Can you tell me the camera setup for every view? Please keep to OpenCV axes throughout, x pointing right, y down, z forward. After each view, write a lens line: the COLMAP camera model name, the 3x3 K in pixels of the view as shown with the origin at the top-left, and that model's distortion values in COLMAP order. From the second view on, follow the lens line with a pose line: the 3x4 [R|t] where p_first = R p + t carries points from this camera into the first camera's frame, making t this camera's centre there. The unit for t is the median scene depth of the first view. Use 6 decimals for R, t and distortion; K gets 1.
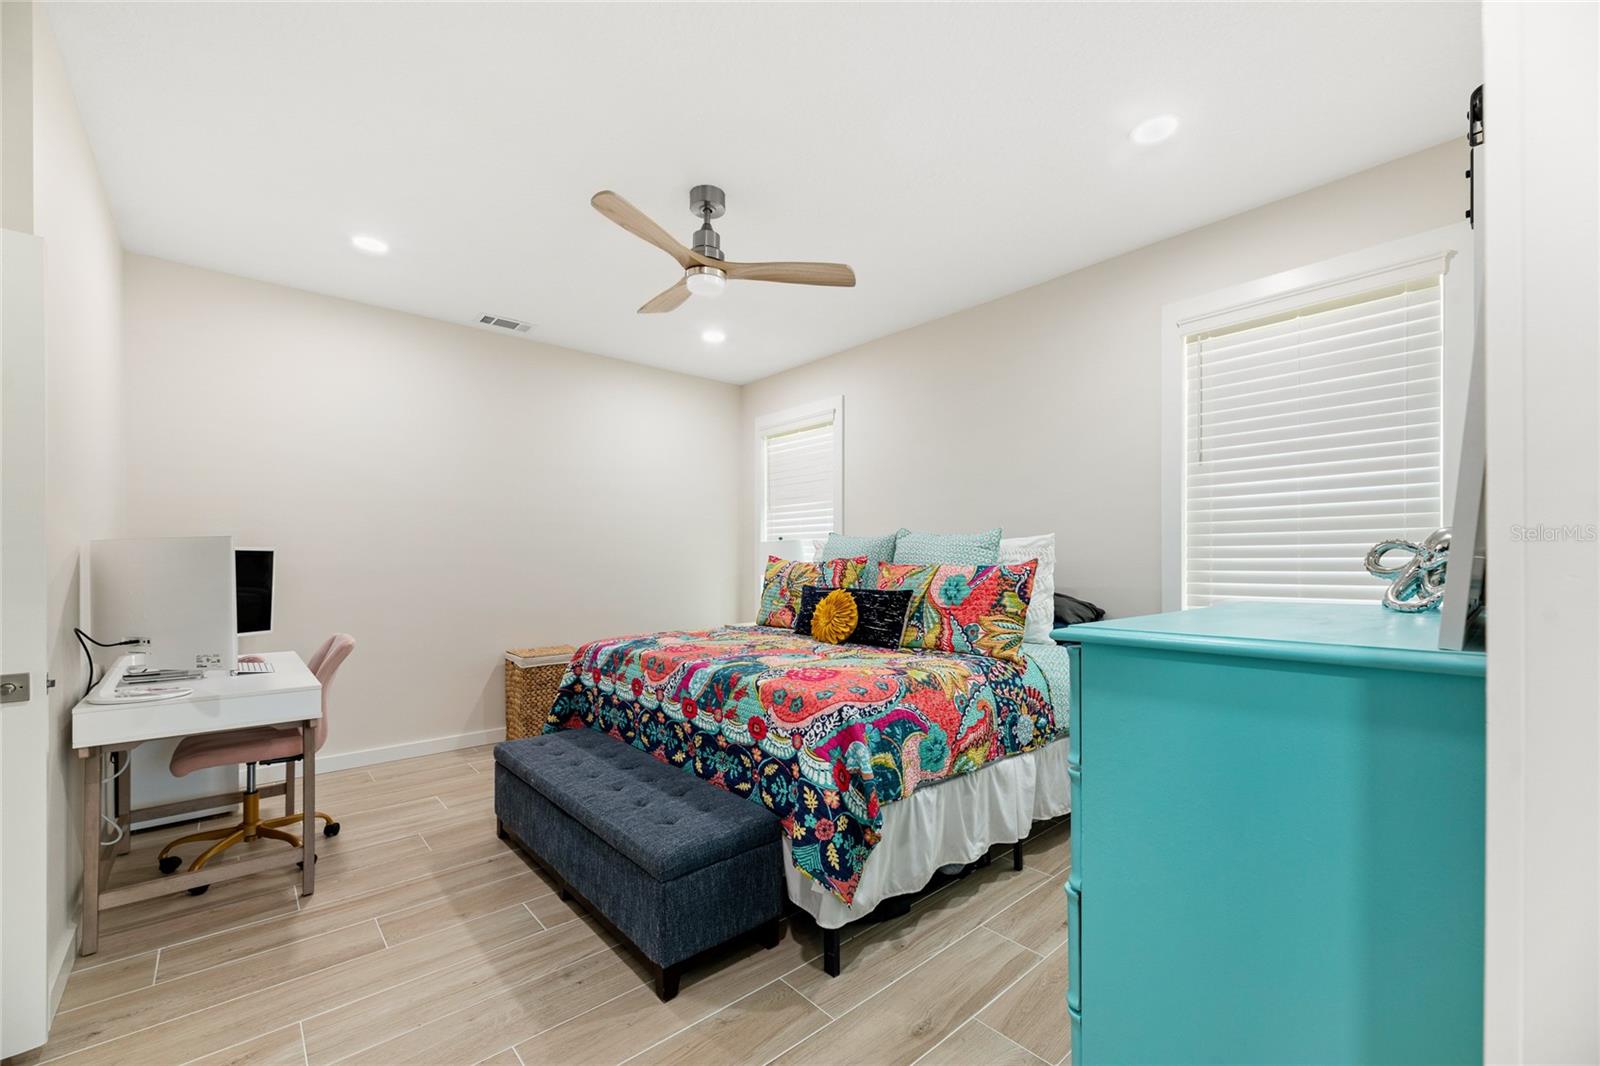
lens RADIAL K [[649.8, 0, 805.9], [0, 649.8, 569.4], [0, 0, 1]] dist [0.006497, 0.000124]
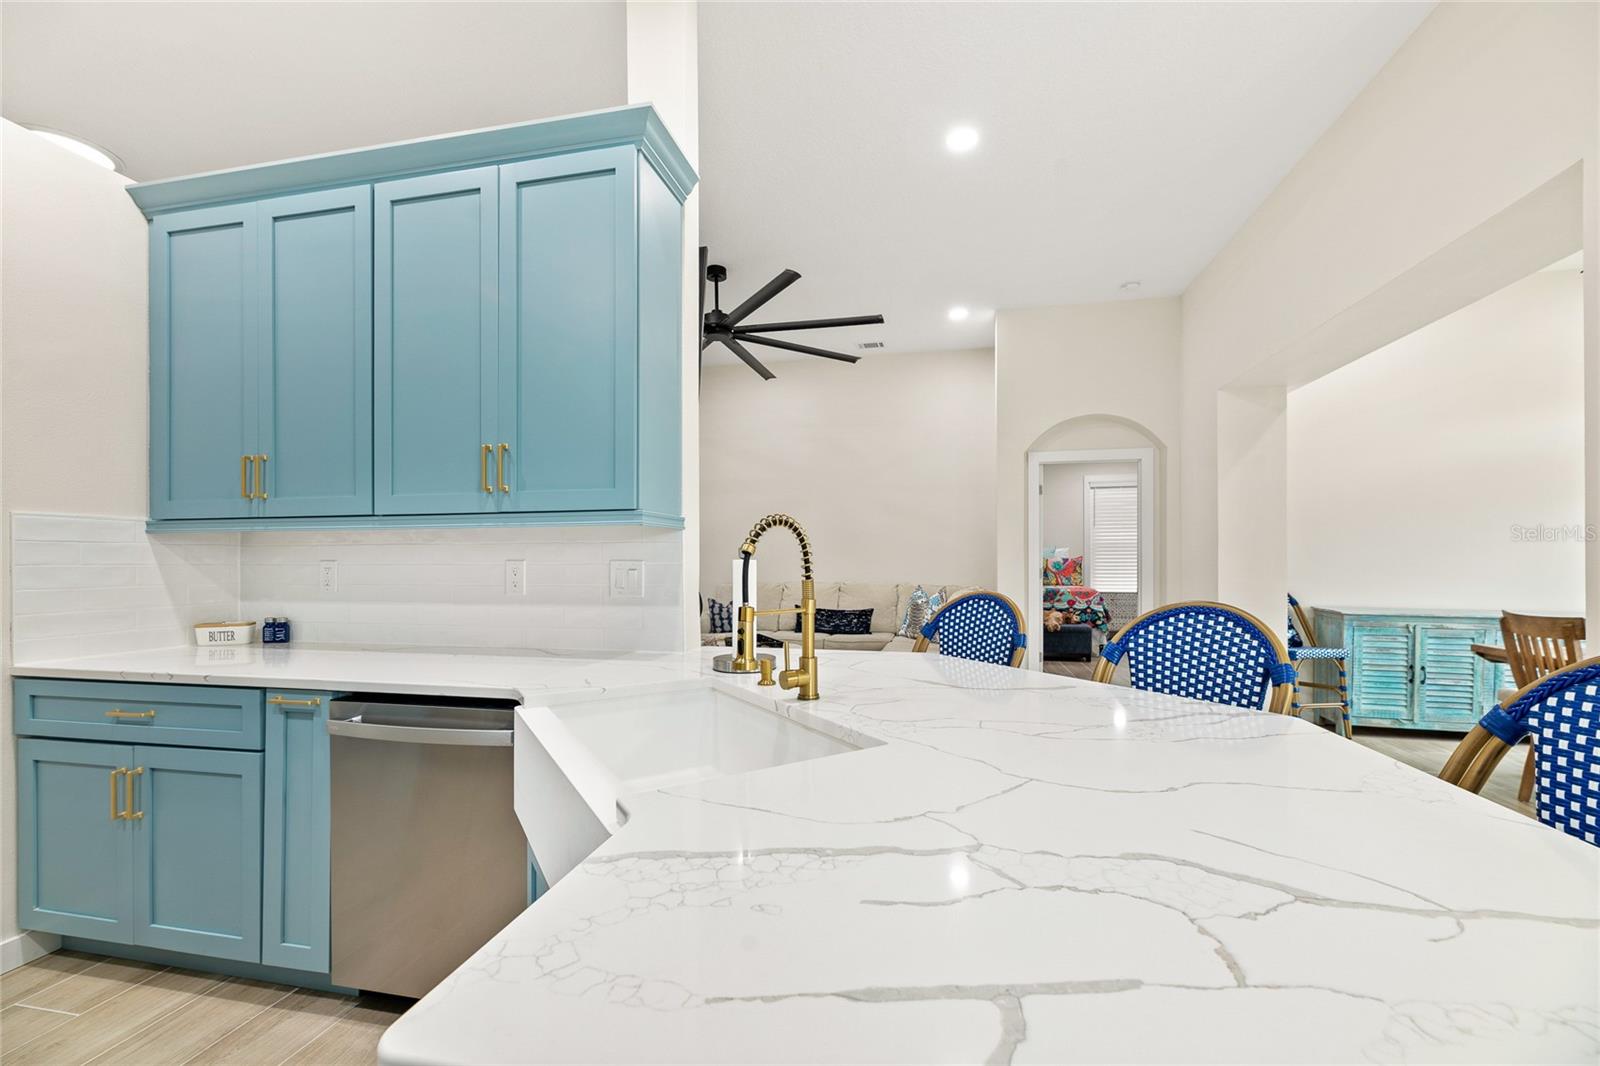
lens RADIAL K [[655.0, 0, 801.9], [0, 655.0, 570.0], [0, 0, 1]] dist [-0.000561, -0.000063]
pose [[0.809327, -0.009092, 0.587288, -2.574431], [0.002203, 0.999920, 0.012444, 0.004289], [-0.587354, -0.008777, 0.809282, -0.831190]]
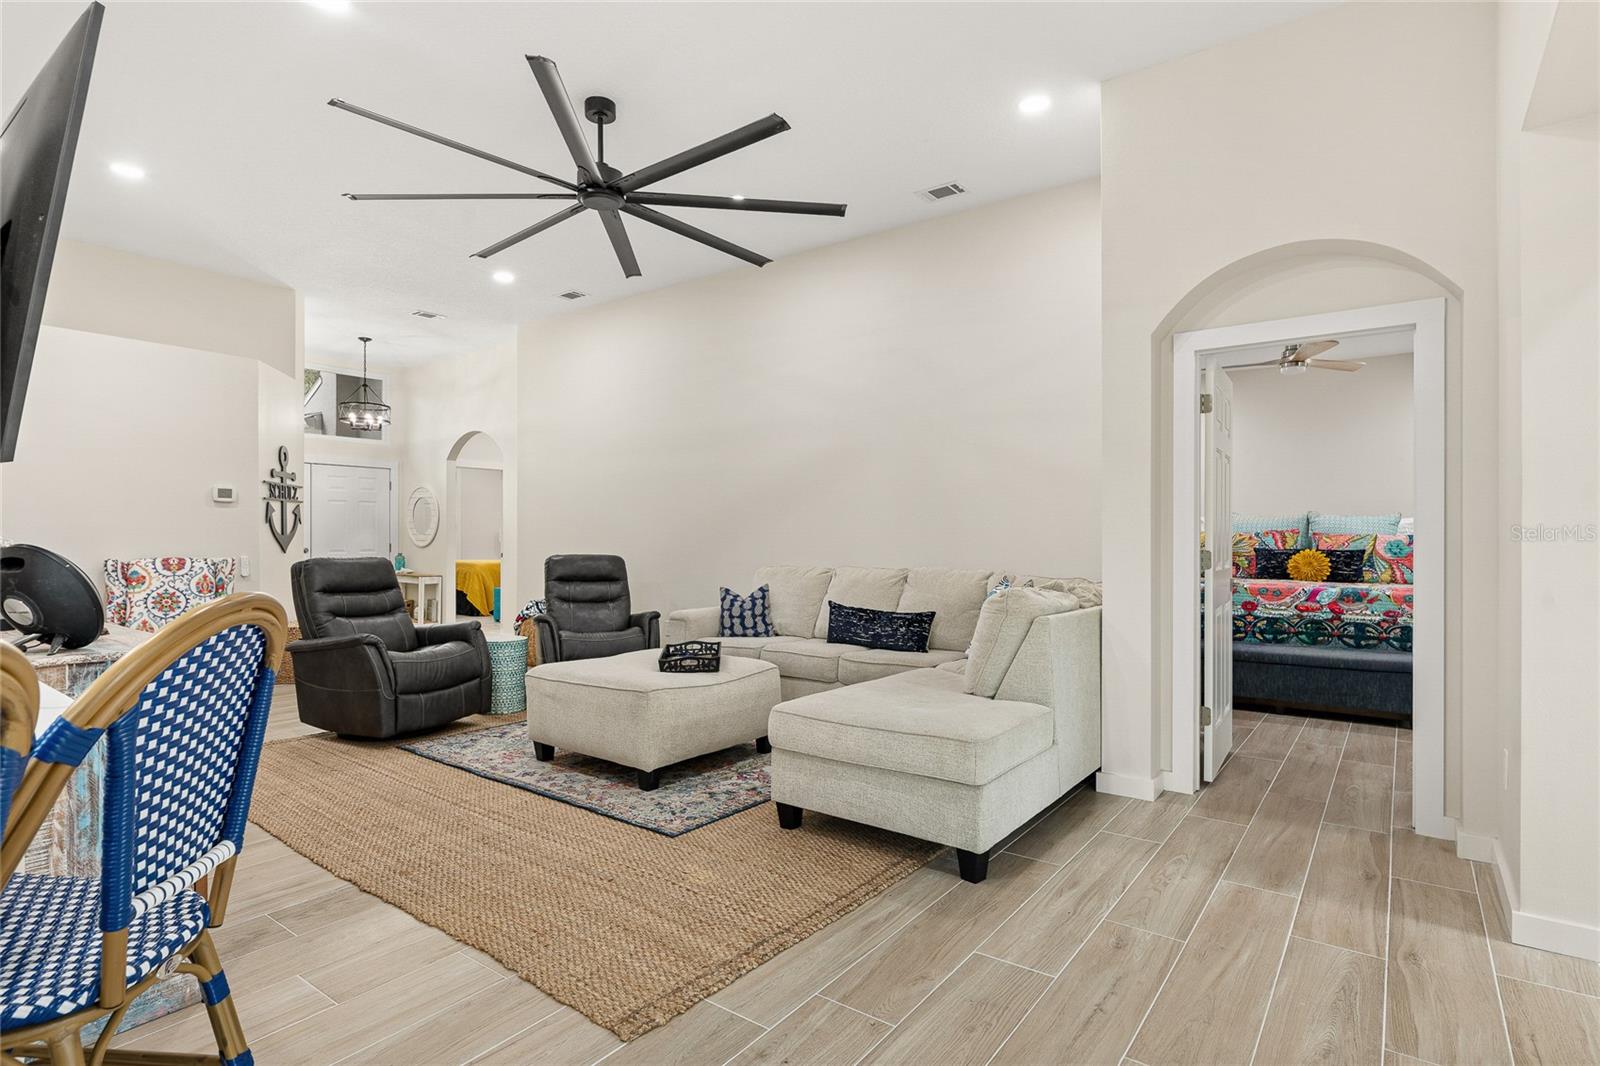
lens RADIAL K [[817.1, 0, 805.4], [0, 817.1, 547.2], [0, 0, 1]] dist [0.001788, 0.000650]
pose [[0.981531, 0.001910, 0.191295, -1.696071], [-0.004071, 0.999932, 0.010908, 0.008576], [-0.191261, -0.011485, 0.981472, -0.822652]]
